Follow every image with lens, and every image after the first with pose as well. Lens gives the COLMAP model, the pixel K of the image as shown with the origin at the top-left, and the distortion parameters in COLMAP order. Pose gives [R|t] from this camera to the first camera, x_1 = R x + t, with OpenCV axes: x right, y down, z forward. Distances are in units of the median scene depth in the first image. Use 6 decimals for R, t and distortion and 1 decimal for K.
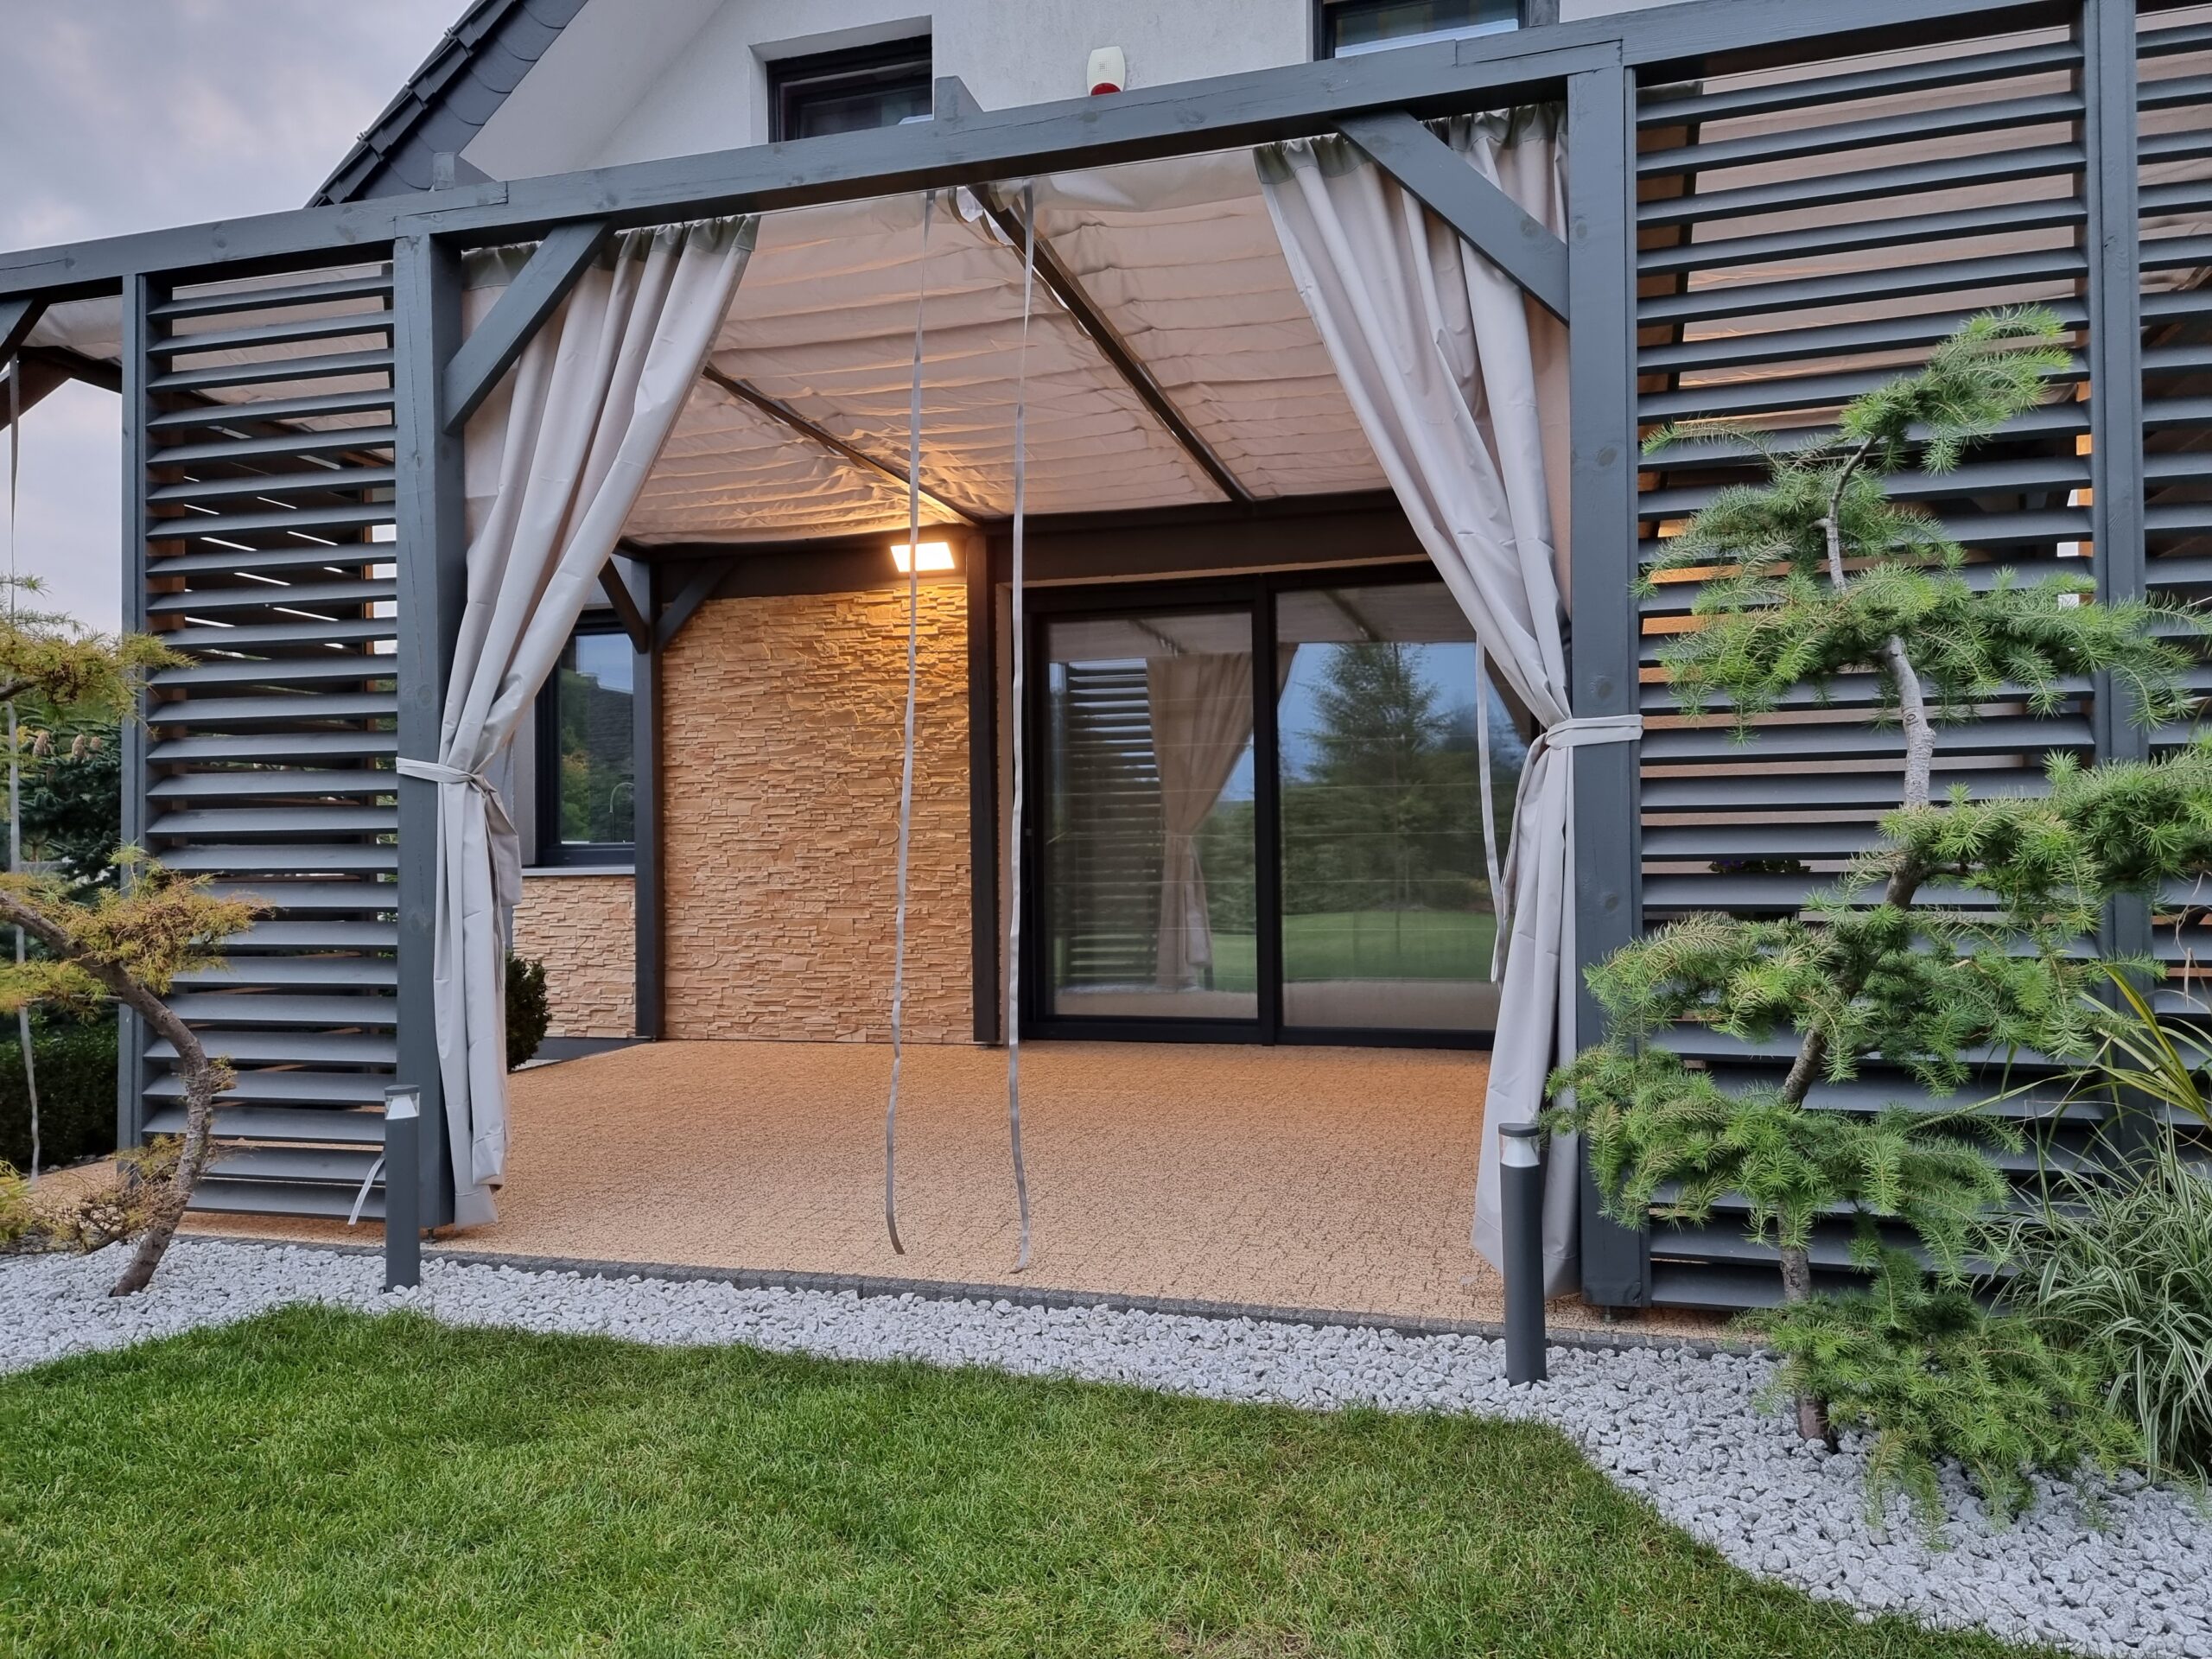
lens RADIAL K [[1554.3, 0, 1111.5], [0, 1554.3, 826.5], [0, 0, 1]] dist [0.084456, -0.081827]
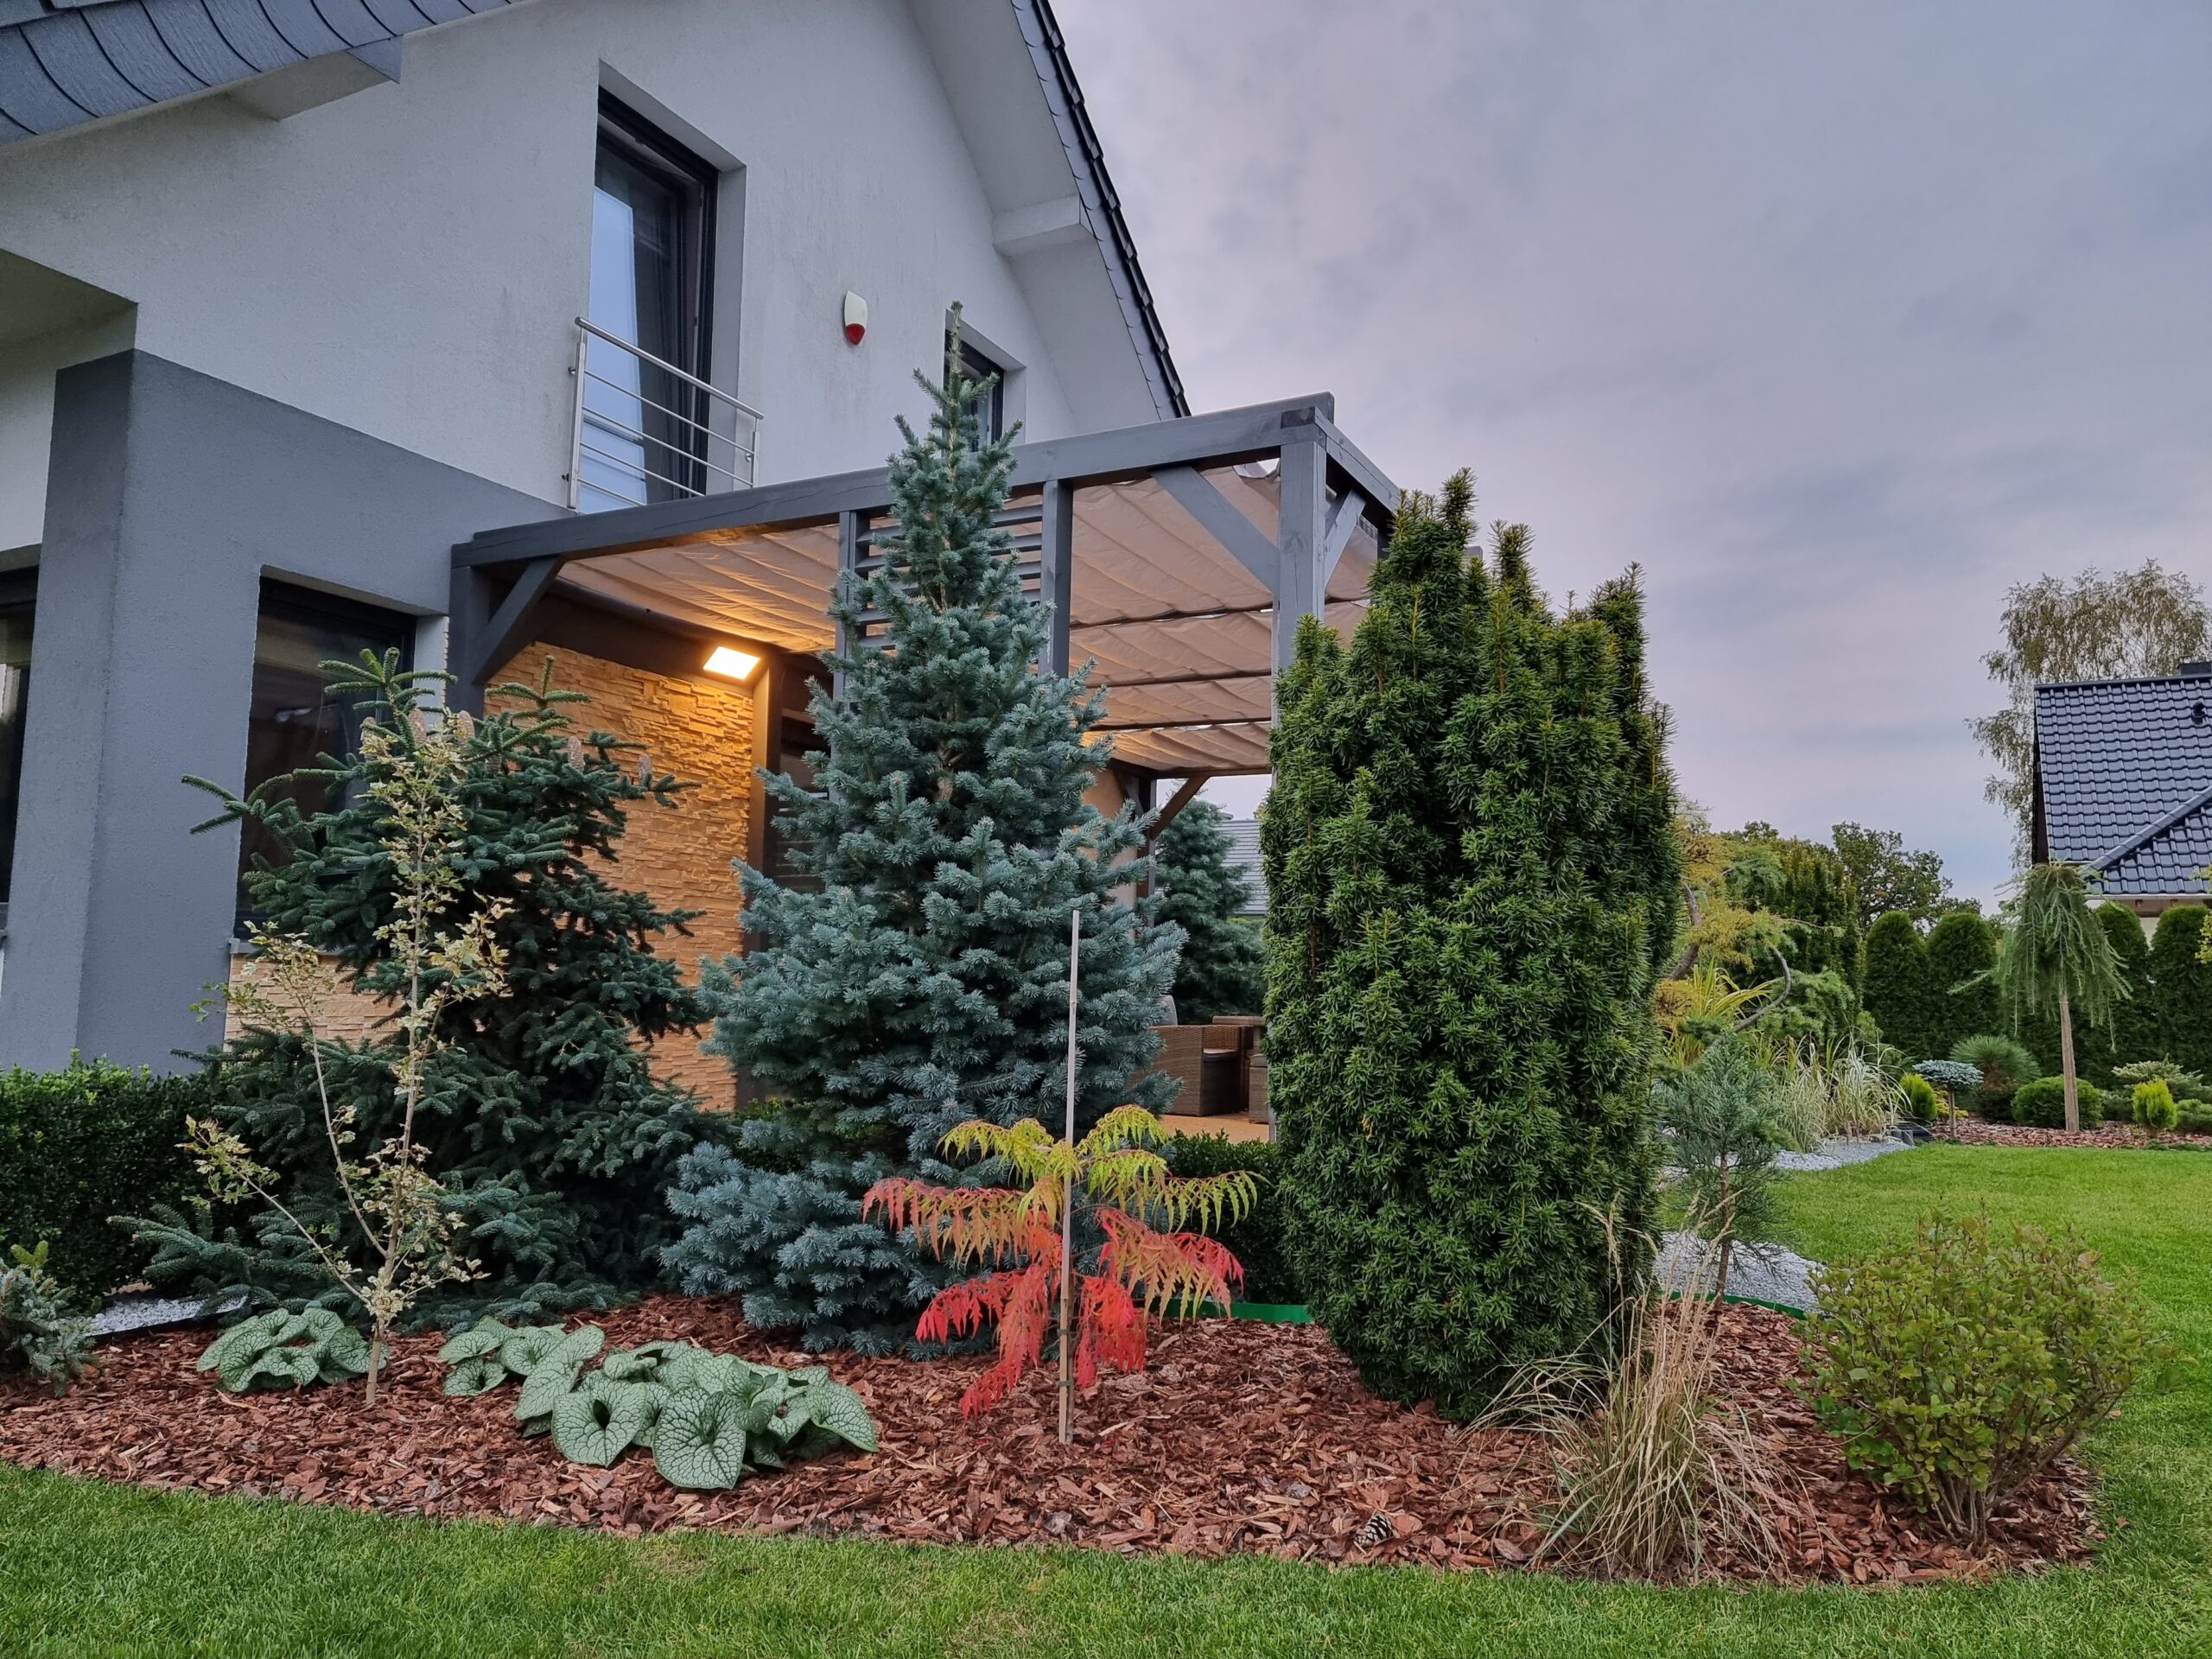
lens RADIAL K [[1554.3, 0, 1111.5], [0, 1554.3, 826.5], [0, 0, 1]] dist [0.084456, -0.081827]
pose [[0.200139, 0.116527, 0.972813, -1.056297], [-0.061920, 0.992422, -0.106136, 0.029547], [-0.977809, -0.038995, 0.205837, 0.527059]]
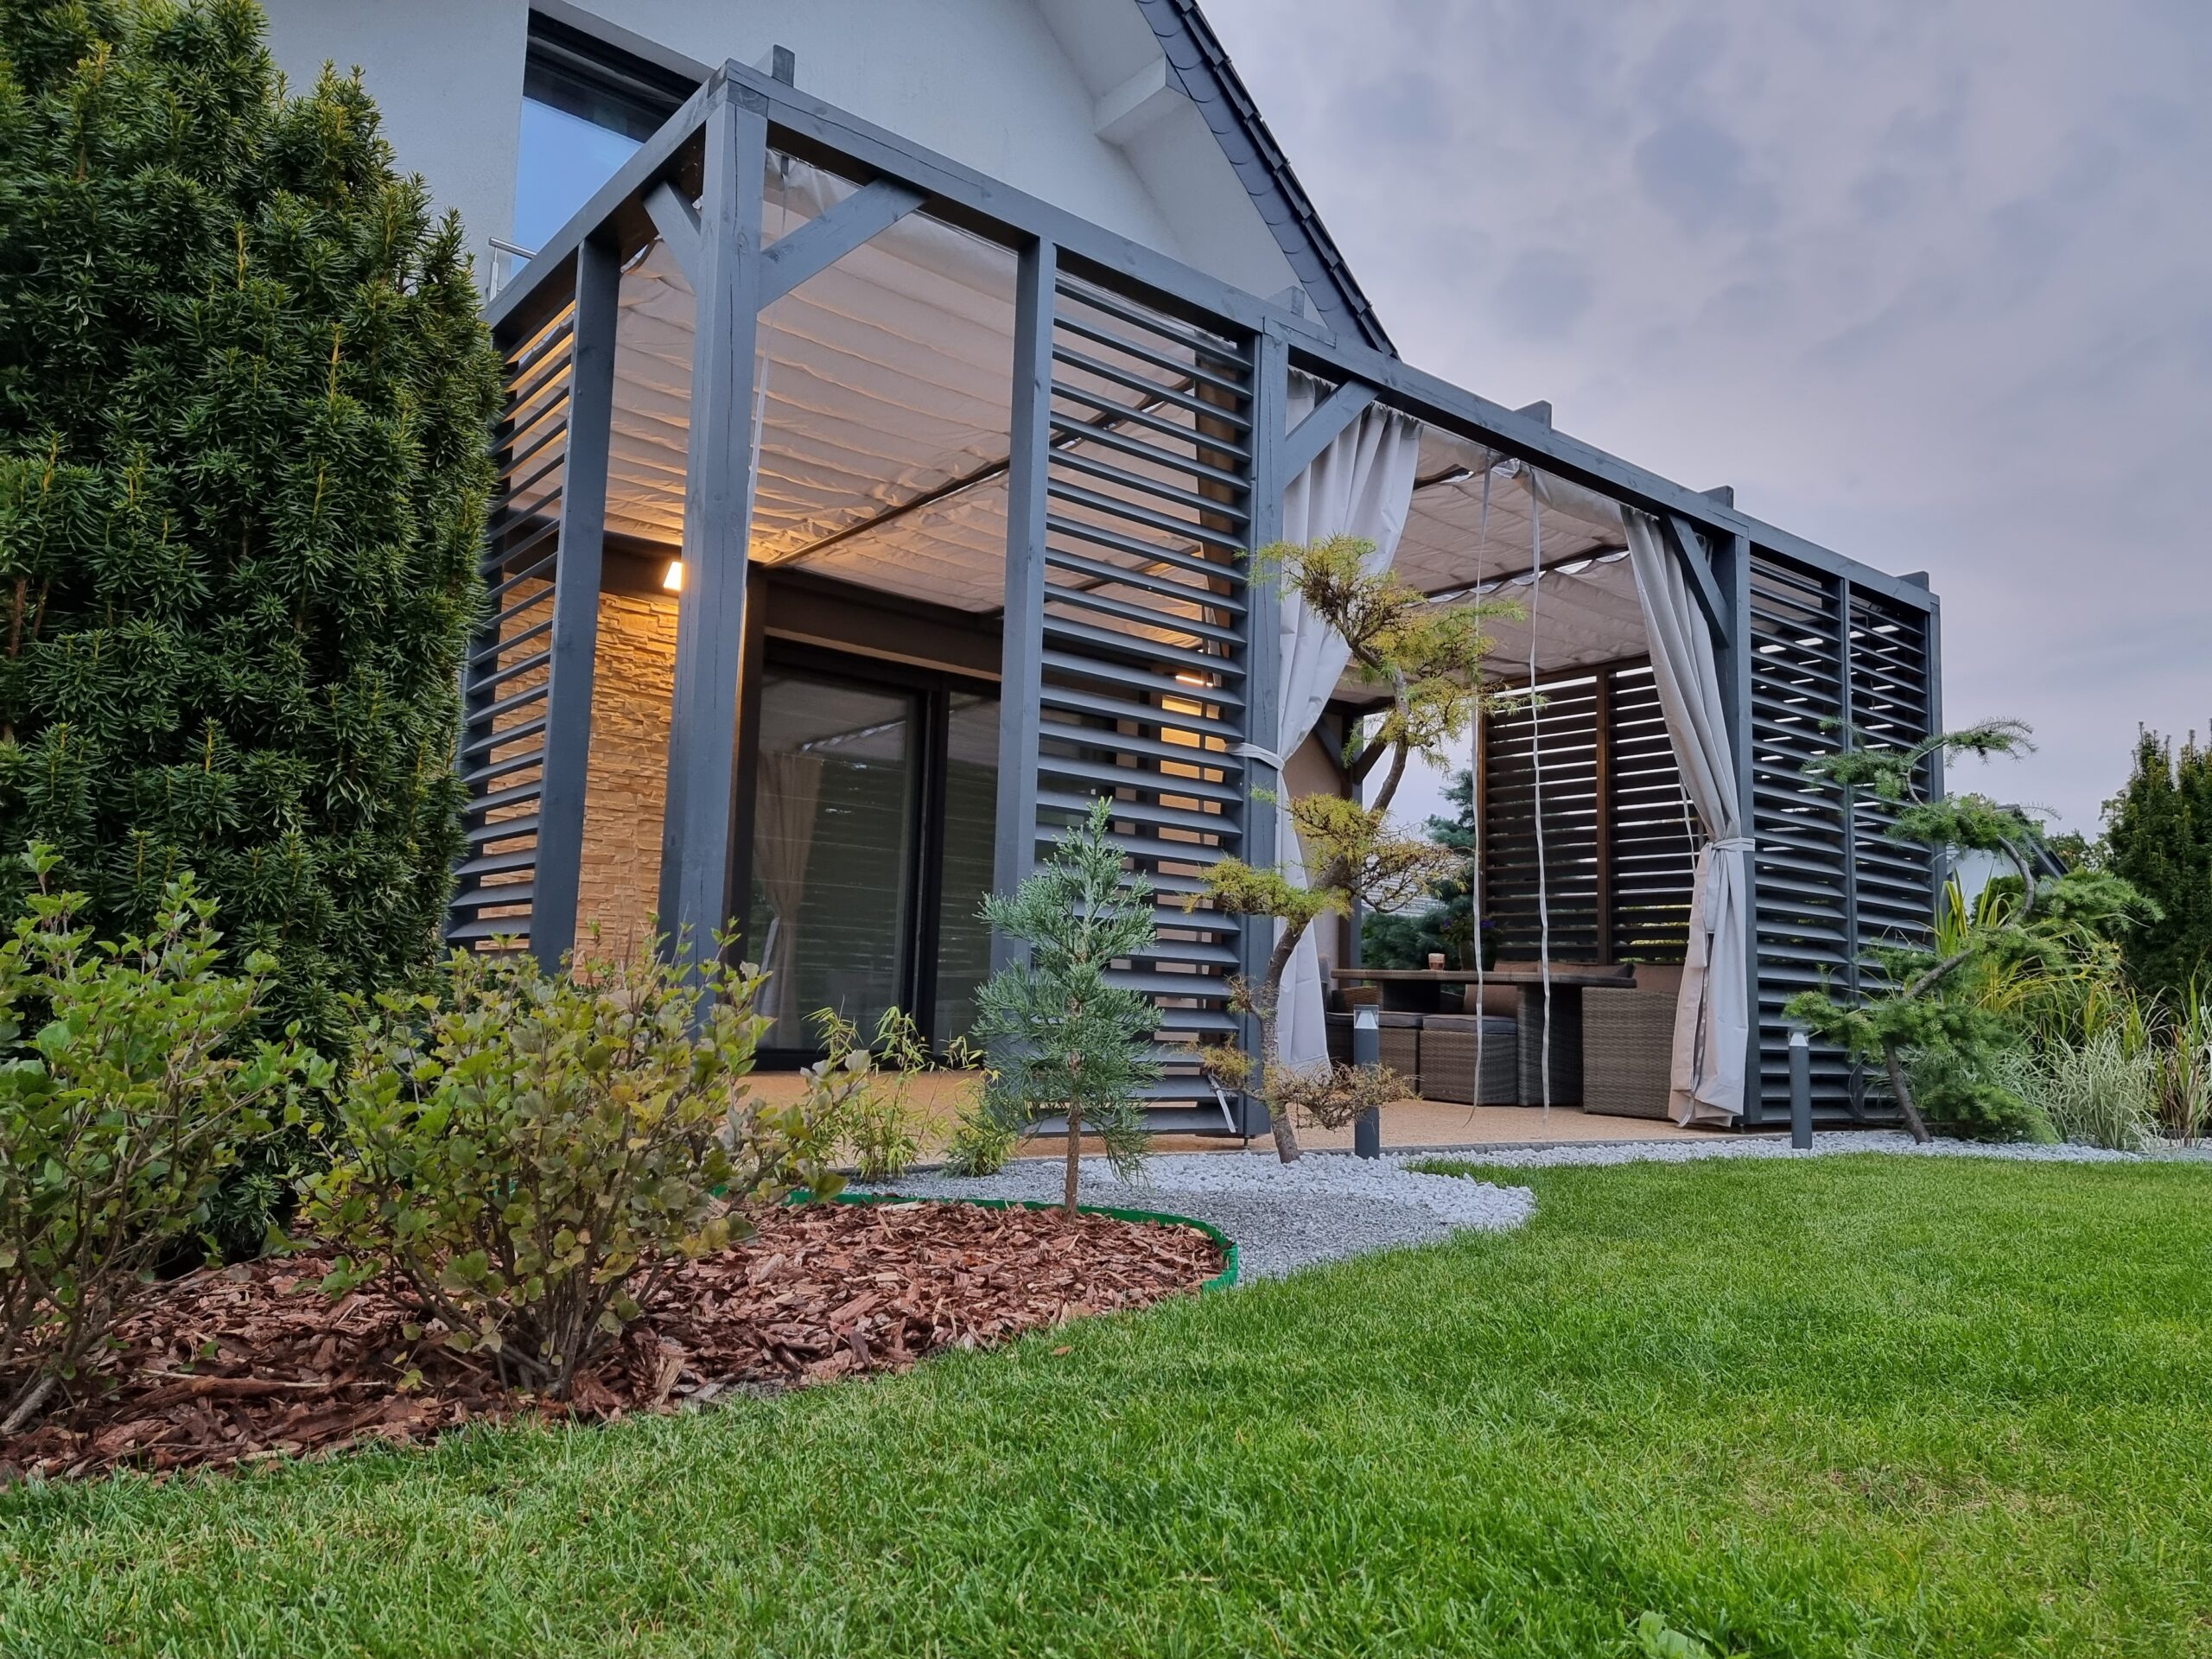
lens RADIAL K [[1554.3, 0, 1111.5], [0, 1554.3, 826.5], [0, 0, 1]] dist [0.084456, -0.081827]
pose [[0.574870, 0.133945, 0.807207, -0.745486], [-0.067134, 0.990905, -0.116617, 0.081083], [-0.815486, 0.012848, 0.578634, 0.204410]]
